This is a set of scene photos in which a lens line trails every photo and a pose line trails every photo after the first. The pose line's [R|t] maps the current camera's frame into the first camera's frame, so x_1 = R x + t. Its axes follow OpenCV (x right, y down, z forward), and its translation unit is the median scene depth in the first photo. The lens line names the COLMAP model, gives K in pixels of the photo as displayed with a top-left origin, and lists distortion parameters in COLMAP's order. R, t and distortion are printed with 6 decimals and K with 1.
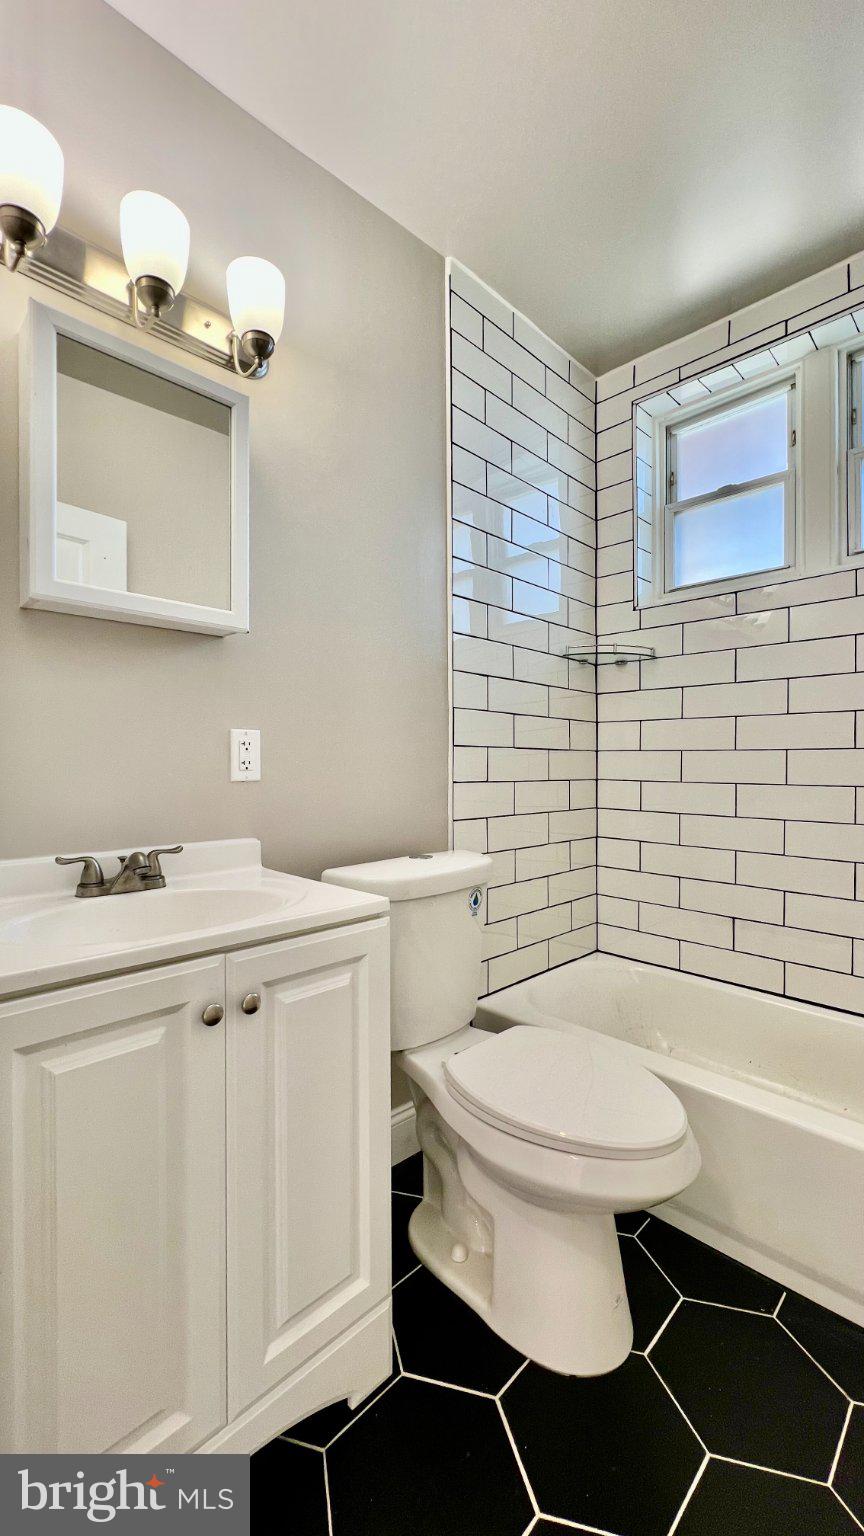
lens RADIAL K [[618.7, 0, 432.7], [0, 618.7, 768.8], [0, 0, 1]] dist [0.000405, -0.000179]
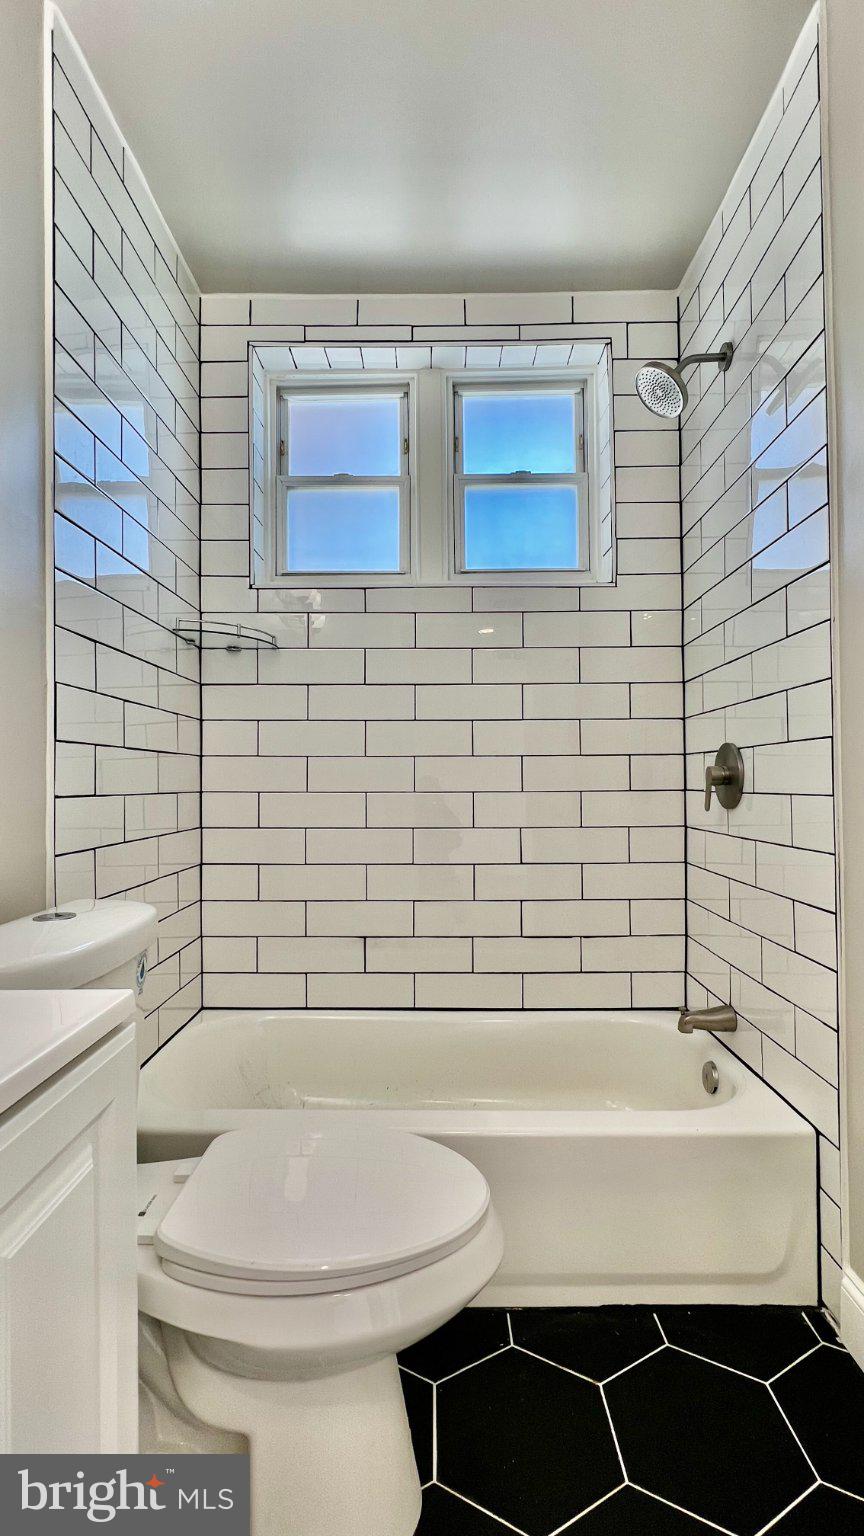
lens RADIAL K [[701.5, 0, 433.0], [0, 701.5, 765.7], [0, 0, 1]] dist [-0.001815, 0.000642]
pose [[0.719641, 0.008379, 0.694296, -0.158447], [0.006822, 0.999794, -0.019136, 0.003883], [-0.694313, 0.018508, 0.719435, 0.154931]]
